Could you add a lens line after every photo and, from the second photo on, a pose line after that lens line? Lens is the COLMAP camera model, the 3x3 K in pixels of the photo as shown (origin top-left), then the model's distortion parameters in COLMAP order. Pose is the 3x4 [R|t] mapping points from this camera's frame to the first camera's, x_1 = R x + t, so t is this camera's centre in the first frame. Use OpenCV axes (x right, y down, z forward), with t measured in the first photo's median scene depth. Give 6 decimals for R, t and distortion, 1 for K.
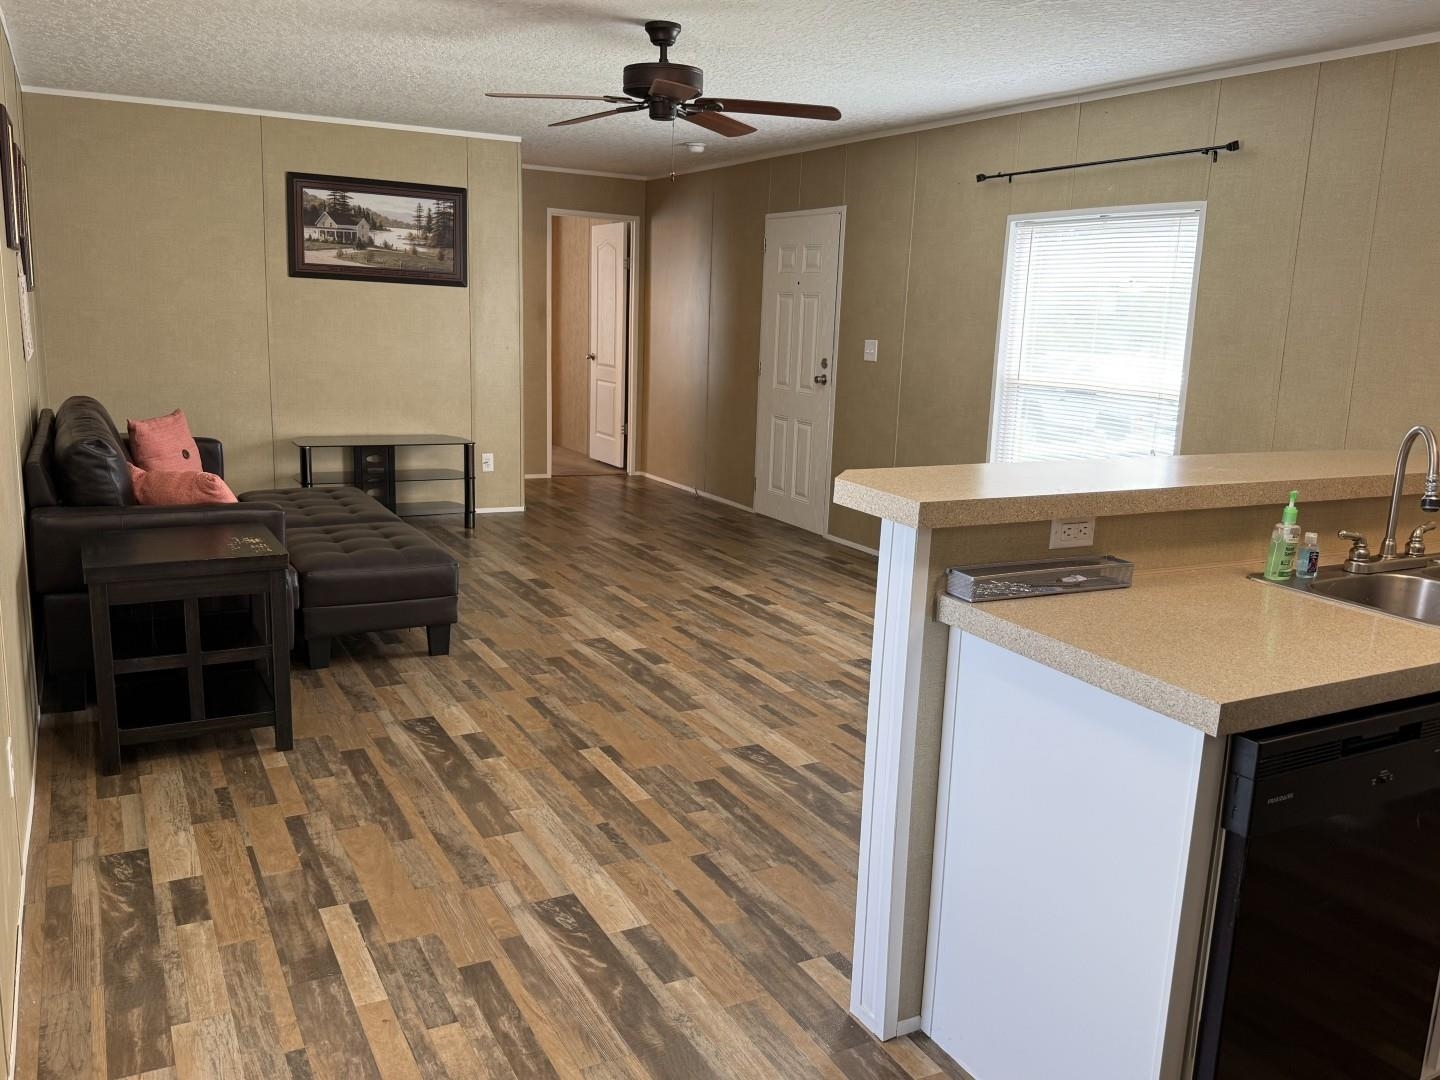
lens RADIAL K [[1174.3, 0, 724.9], [0, 1174.3, 552.8], [0, 0, 1]] dist [0.093073, -0.157614]
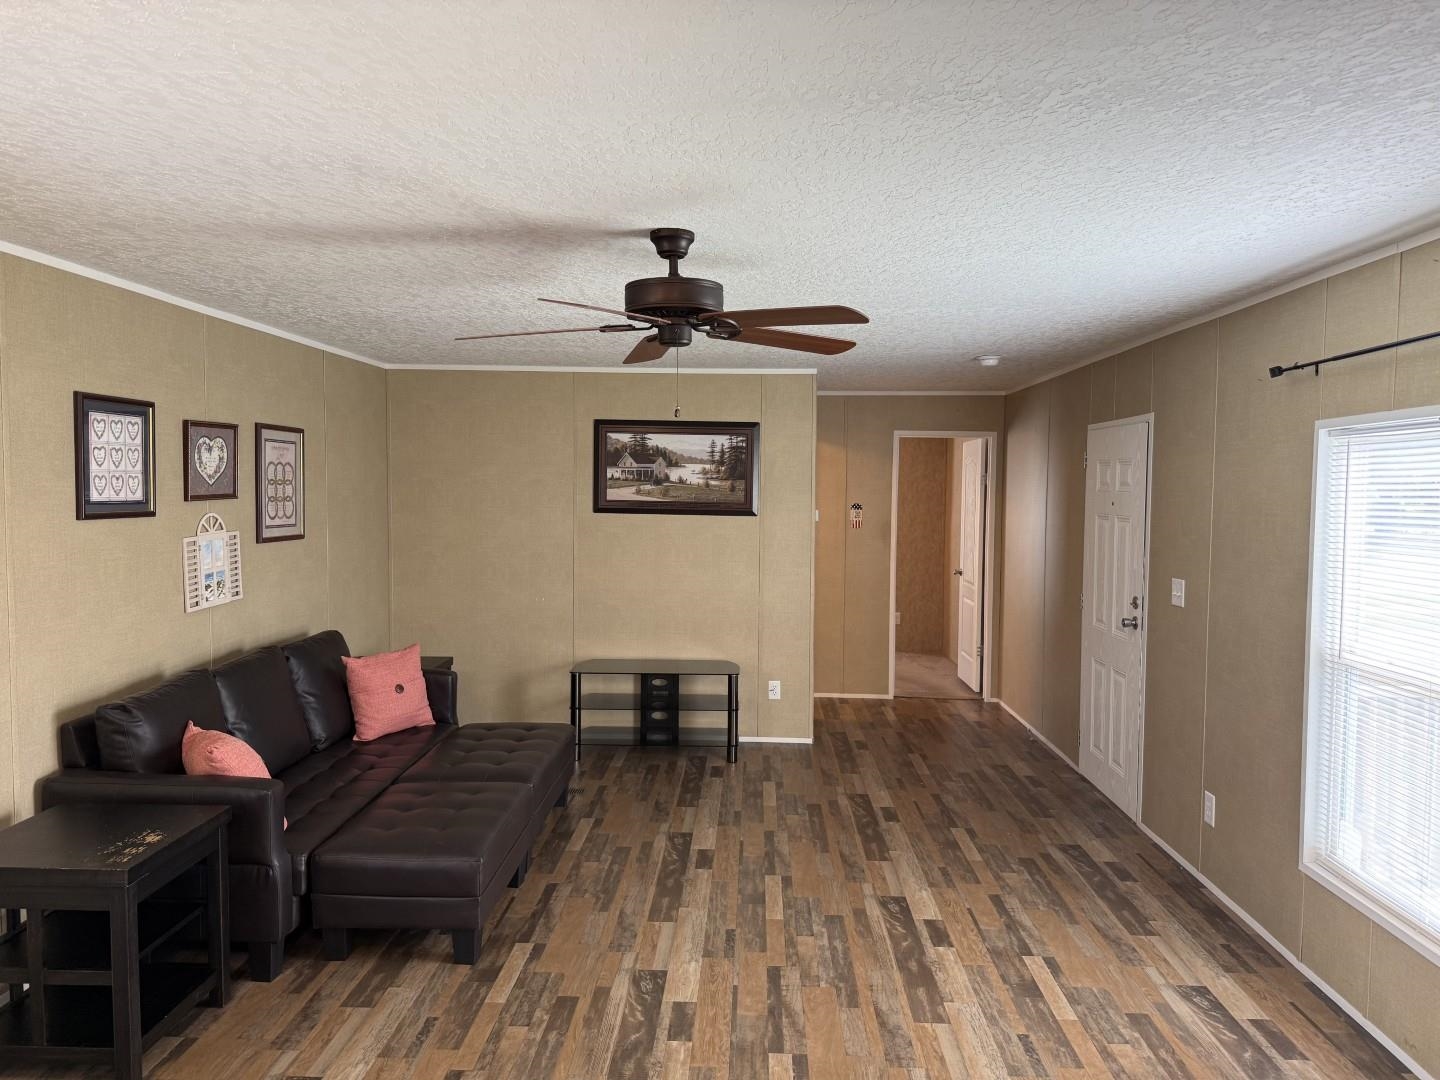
lens RADIAL K [[1005.9, 0, 718.5], [0, 1005.9, 543.6], [0, 0, 1]] dist [0.053407, -0.083898]
pose [[0.862948, -0.000134, -0.505293, 0.231087], [-0.081328, 0.986925, -0.139156, -0.101570], [0.498705, 0.161179, 0.851654, 0.330532]]
